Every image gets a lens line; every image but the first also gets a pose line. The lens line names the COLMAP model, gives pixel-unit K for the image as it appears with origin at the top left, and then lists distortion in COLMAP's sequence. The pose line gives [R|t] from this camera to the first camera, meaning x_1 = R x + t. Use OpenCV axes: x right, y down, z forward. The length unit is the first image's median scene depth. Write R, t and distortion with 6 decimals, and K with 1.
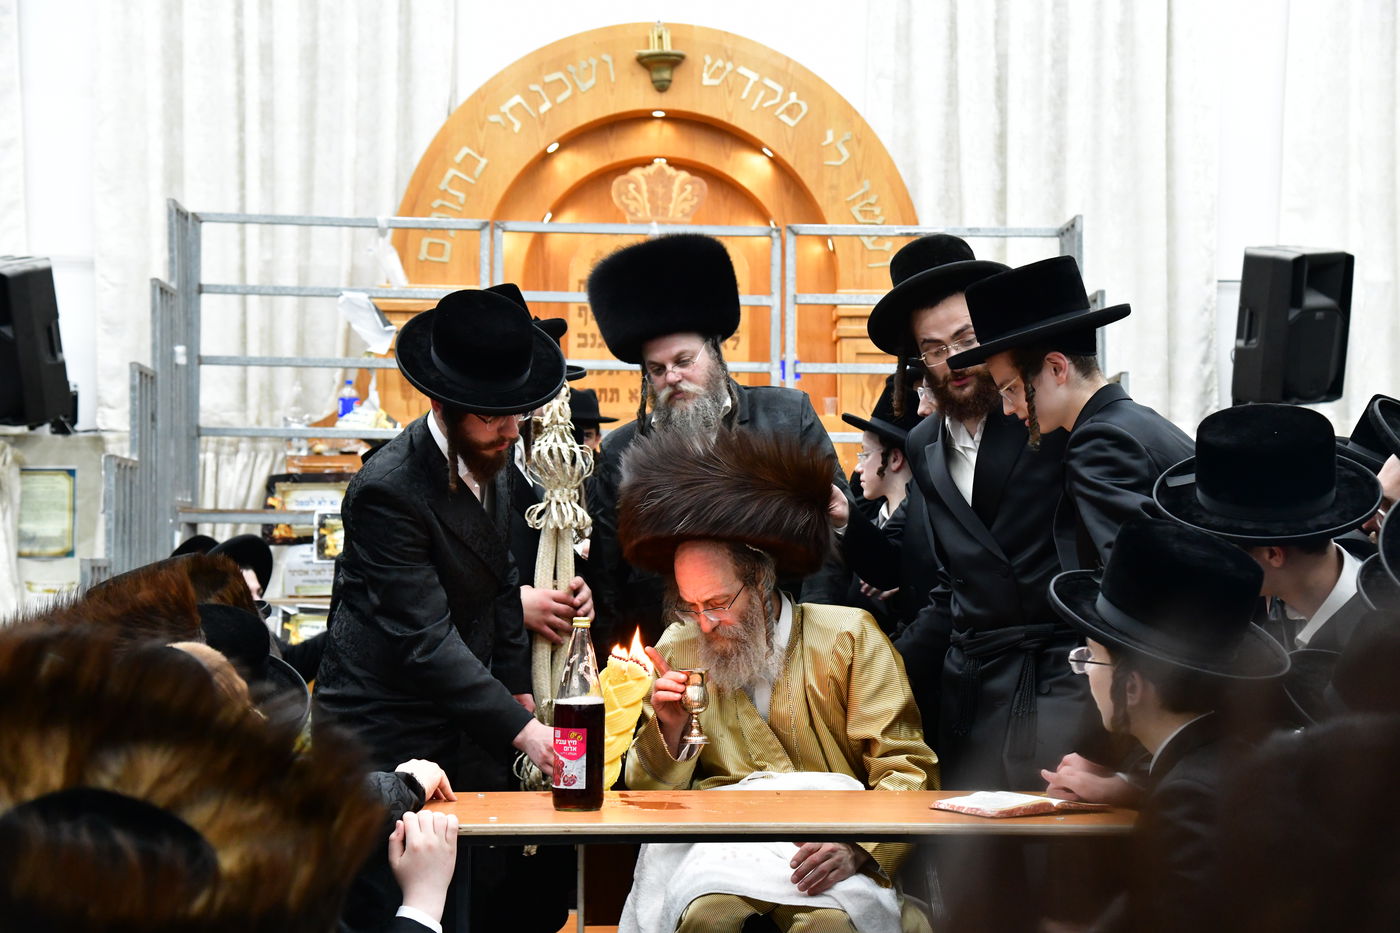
lens RADIAL K [[2392.7, 0, 700.0], [0, 2392.7, 466.5], [0, 0, 1]] dist [0.396612, 0.204172]
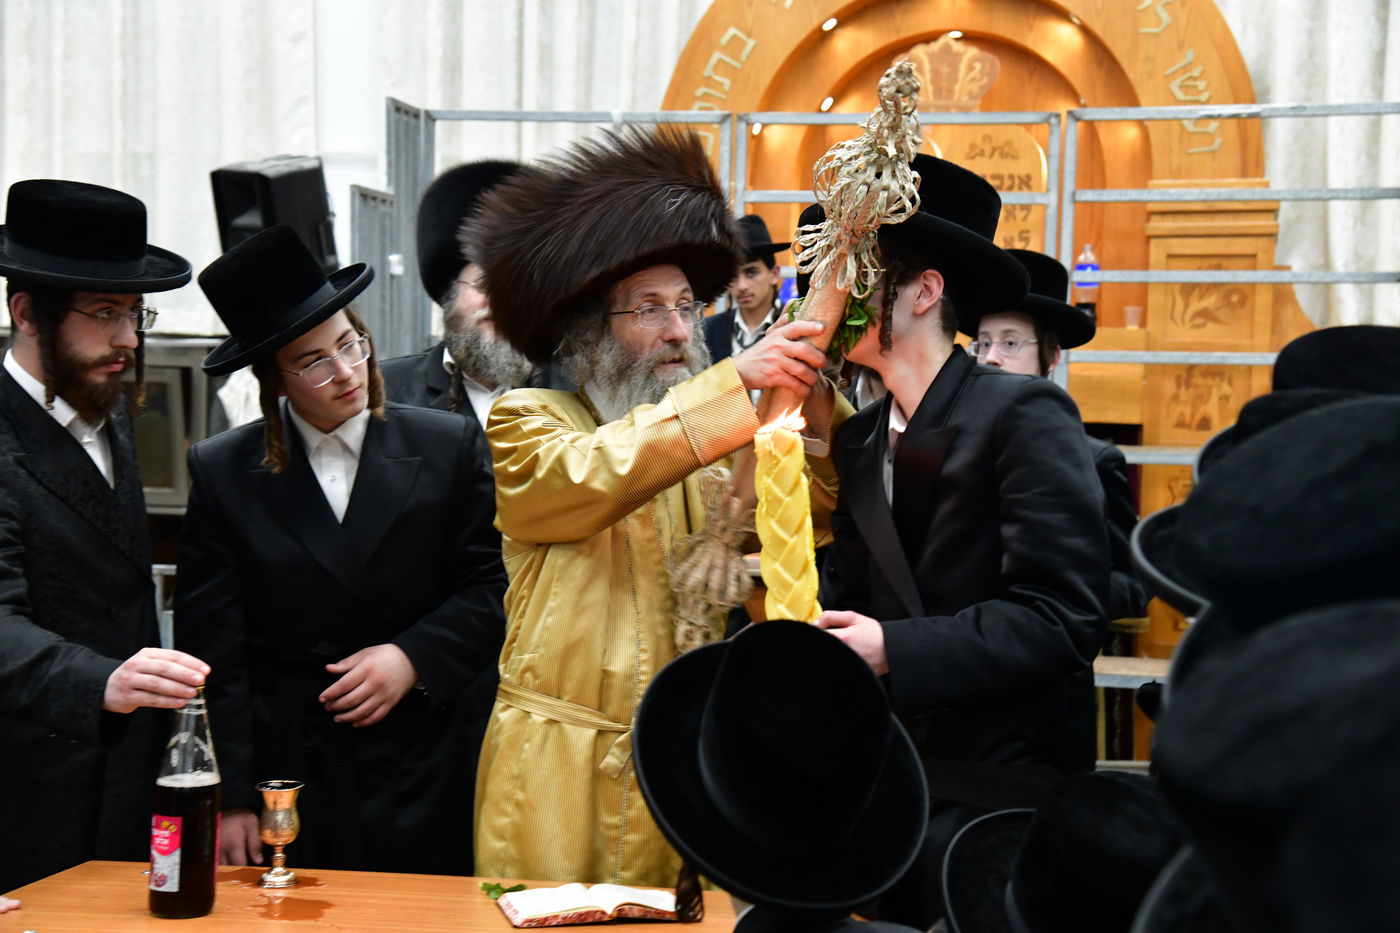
lens RADIAL K [[2434.9, 0, 700.0], [0, 2434.9, 466.5], [0, 0, 1]] dist [0.357690, 0.675424]
pose [[0.966591, 0.024773, -0.255125, 0.130688], [-0.009423, 0.998080, 0.061214, -0.024186], [0.256151, -0.056764, 0.964969, 0.095869]]
